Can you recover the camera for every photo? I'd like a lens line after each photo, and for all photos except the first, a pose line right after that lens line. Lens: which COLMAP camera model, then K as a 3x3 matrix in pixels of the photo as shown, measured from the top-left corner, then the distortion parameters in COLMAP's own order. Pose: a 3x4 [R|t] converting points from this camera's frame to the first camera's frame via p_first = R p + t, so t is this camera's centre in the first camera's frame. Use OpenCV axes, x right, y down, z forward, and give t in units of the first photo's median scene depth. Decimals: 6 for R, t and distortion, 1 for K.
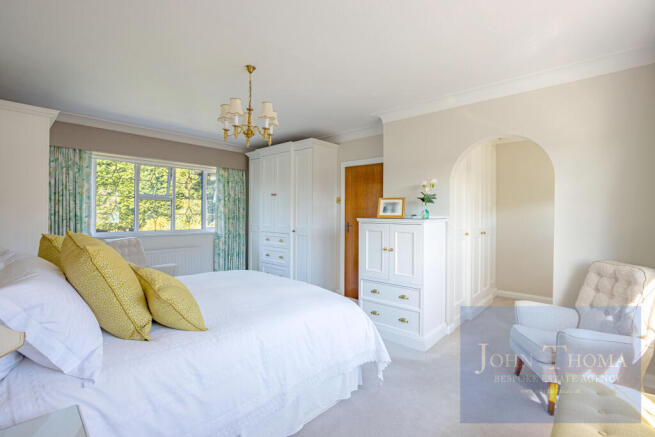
lens RADIAL K [[301.2, 0, 327.0], [0, 301.2, 217.7], [0, 0, 1]] dist [-0.000289, 0.000030]
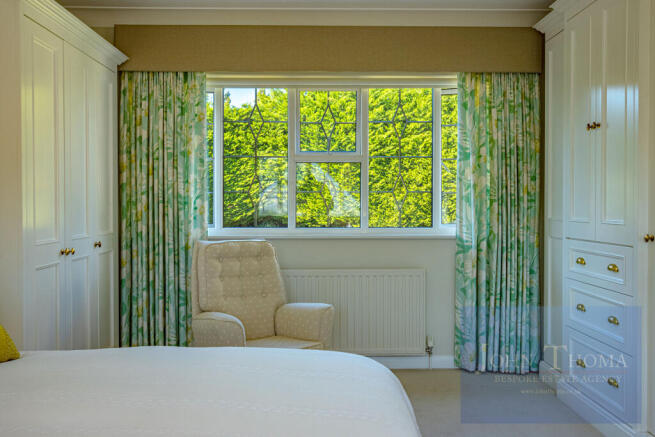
lens RADIAL K [[580.8, 0, 326.0], [0, 580.8, 218.5], [0, 0, 1]] dist [0.004467, 0.003339]
pose [[0.687267, 0.010276, -0.726332, 0.077014], [-0.000166, 0.999902, 0.013989, 0.014233], [0.726405, -0.009493, 0.687202, 0.334525]]
